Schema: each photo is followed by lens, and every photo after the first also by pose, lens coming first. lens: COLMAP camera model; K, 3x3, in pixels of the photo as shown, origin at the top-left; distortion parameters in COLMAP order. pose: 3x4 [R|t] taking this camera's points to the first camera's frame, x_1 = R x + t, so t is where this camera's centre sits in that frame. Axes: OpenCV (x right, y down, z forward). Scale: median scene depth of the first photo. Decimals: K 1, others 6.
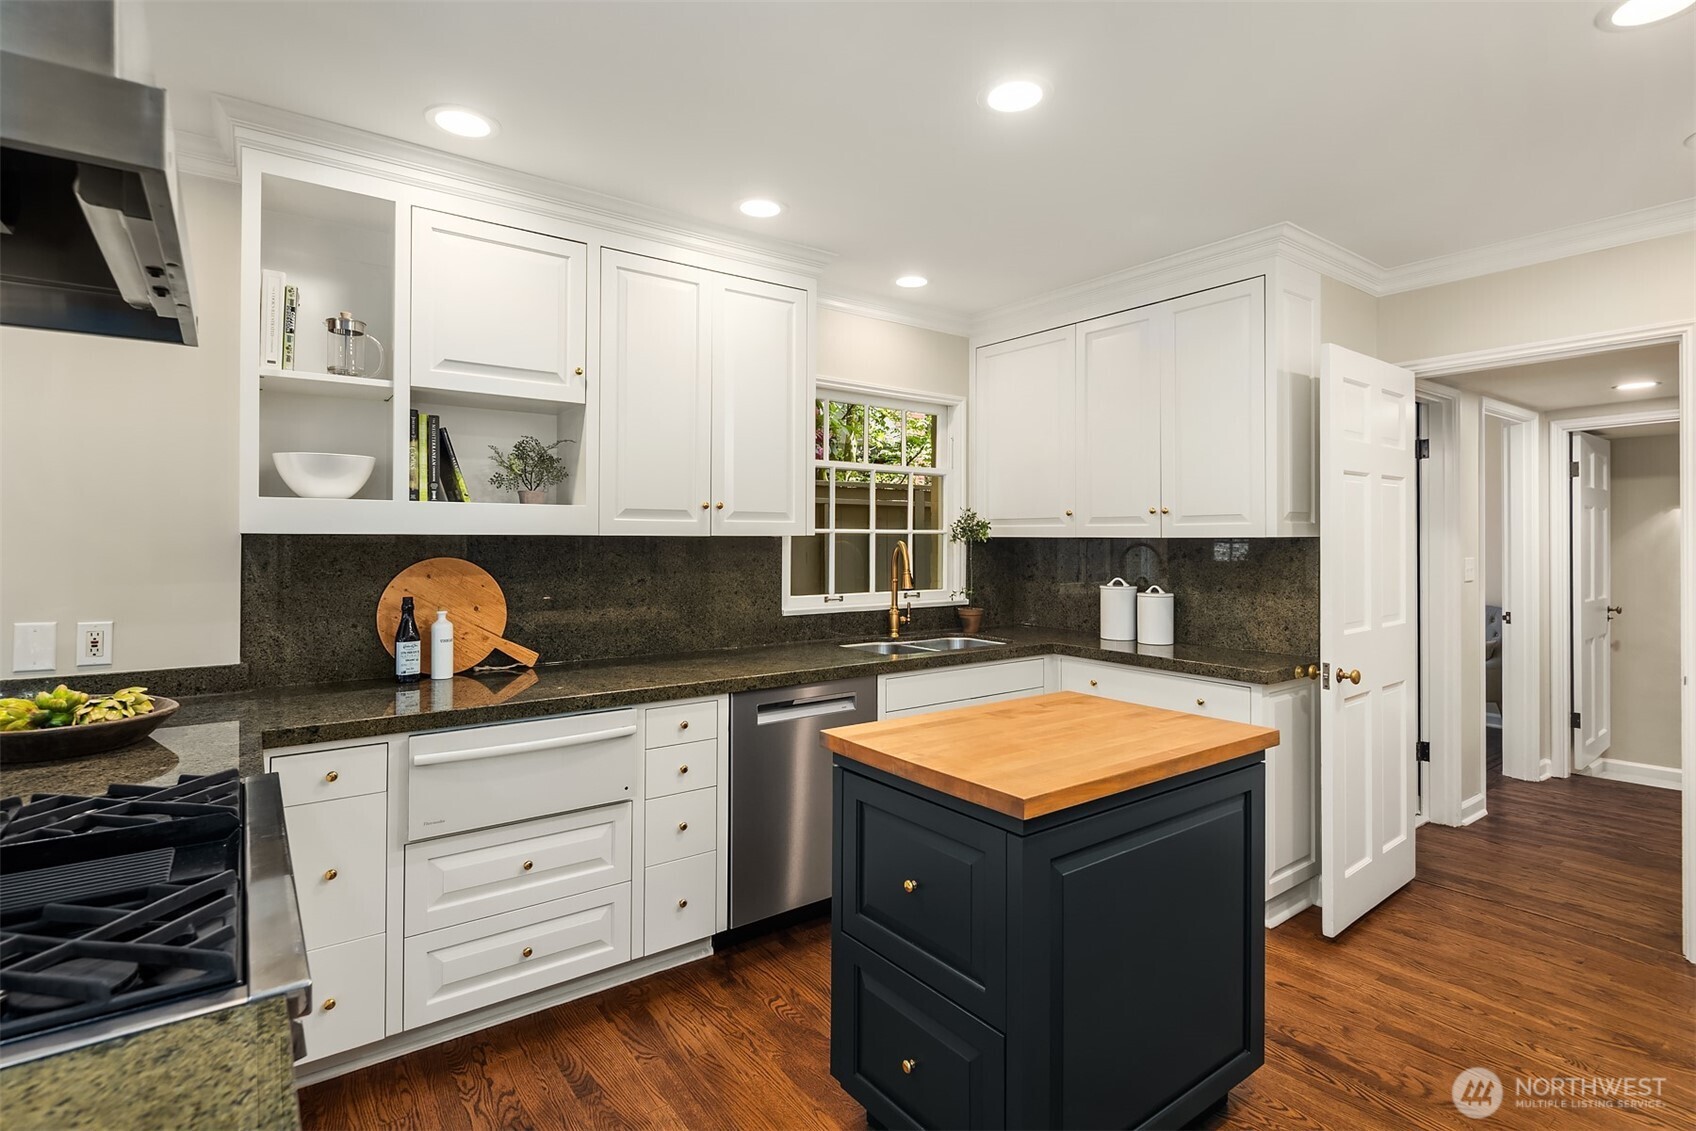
lens RADIAL K [[823.2, 0, 849.4], [0, 823.2, 536.9], [0, 0, 1]] dist [-0.001078, 0.000221]
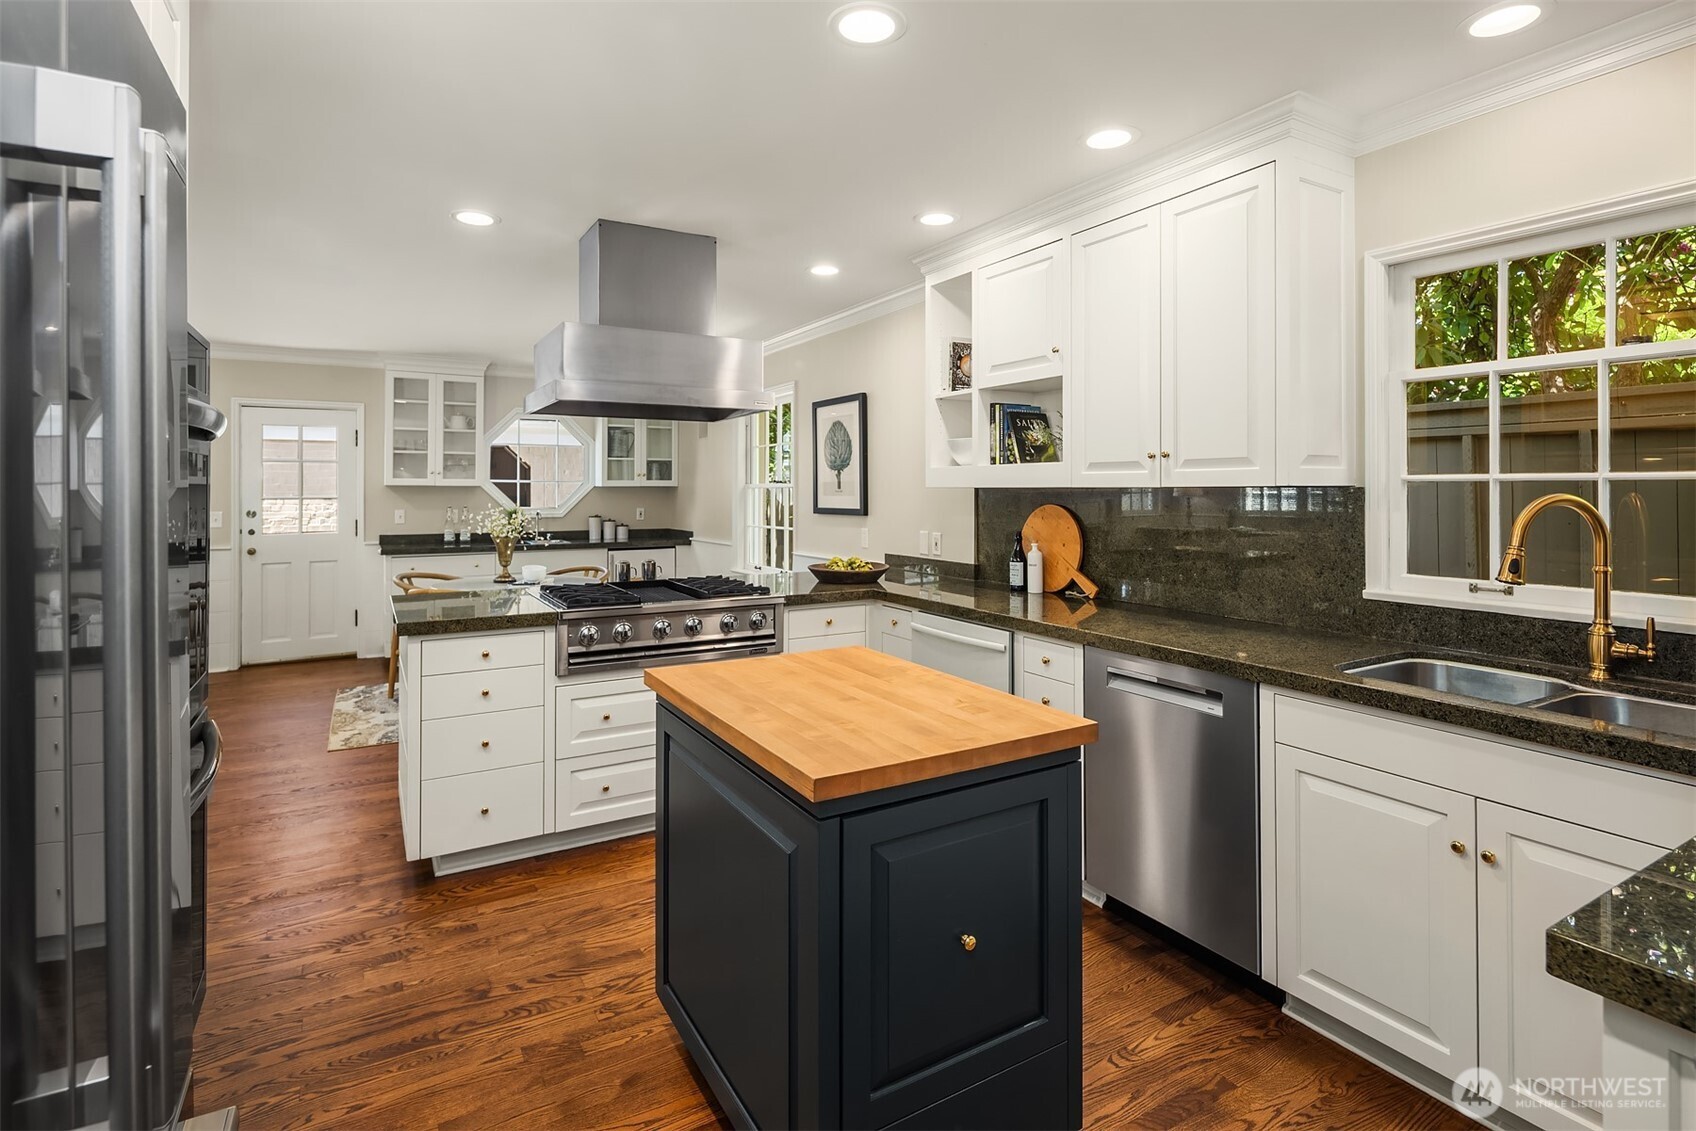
lens RADIAL K [[823.2, 0, 845.8], [0, 823.2, 488.7], [0, 0, 1]] dist [-0.001078, 0.000221]
pose [[-0.113589, -0.001684, -0.993526, 0.829622], [0.004970, 0.999985, -0.002263, 0.000548], [0.993515, -0.005195, -0.113579, 0.778875]]
